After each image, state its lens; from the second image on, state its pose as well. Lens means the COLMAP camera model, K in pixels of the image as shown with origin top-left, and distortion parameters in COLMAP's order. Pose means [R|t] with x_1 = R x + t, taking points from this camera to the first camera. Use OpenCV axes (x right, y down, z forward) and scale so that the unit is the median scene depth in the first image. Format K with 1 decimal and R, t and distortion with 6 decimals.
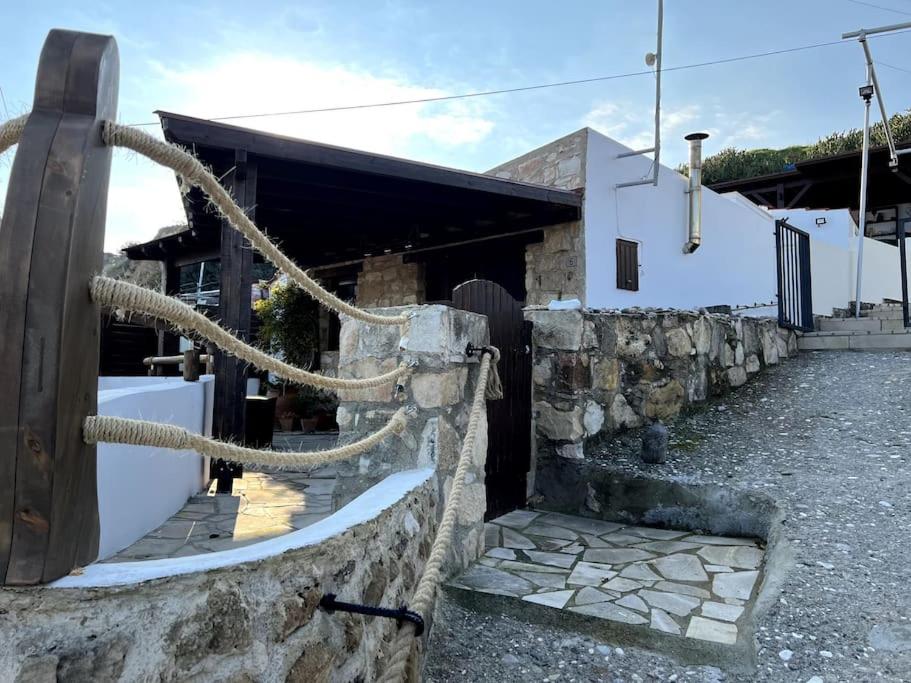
lens RADIAL K [[672.7, 0, 459.3], [0, 672.7, 346.3], [0, 0, 1]] dist [0.055609, -0.078399]
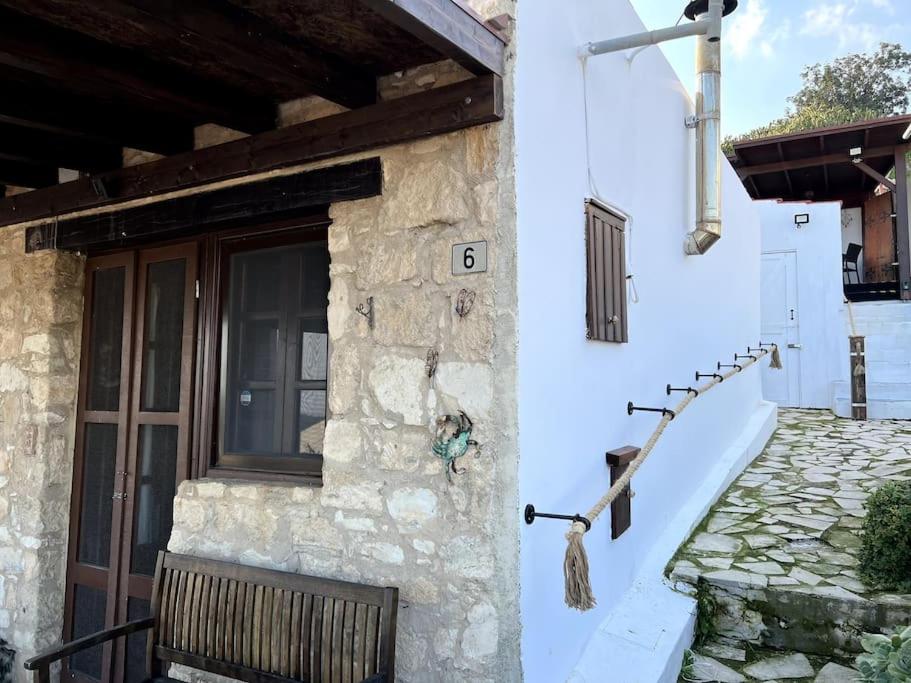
lens RADIAL K [[672.7, 0, 459.3], [0, 672.7, 346.3], [0, 0, 1]] dist [0.055609, -0.078399]
pose [[0.977331, 0.009849, 0.211487, 0.092232], [-0.008121, 0.999926, -0.009035, -0.078147], [-0.211560, 0.007113, 0.977339, 0.666834]]
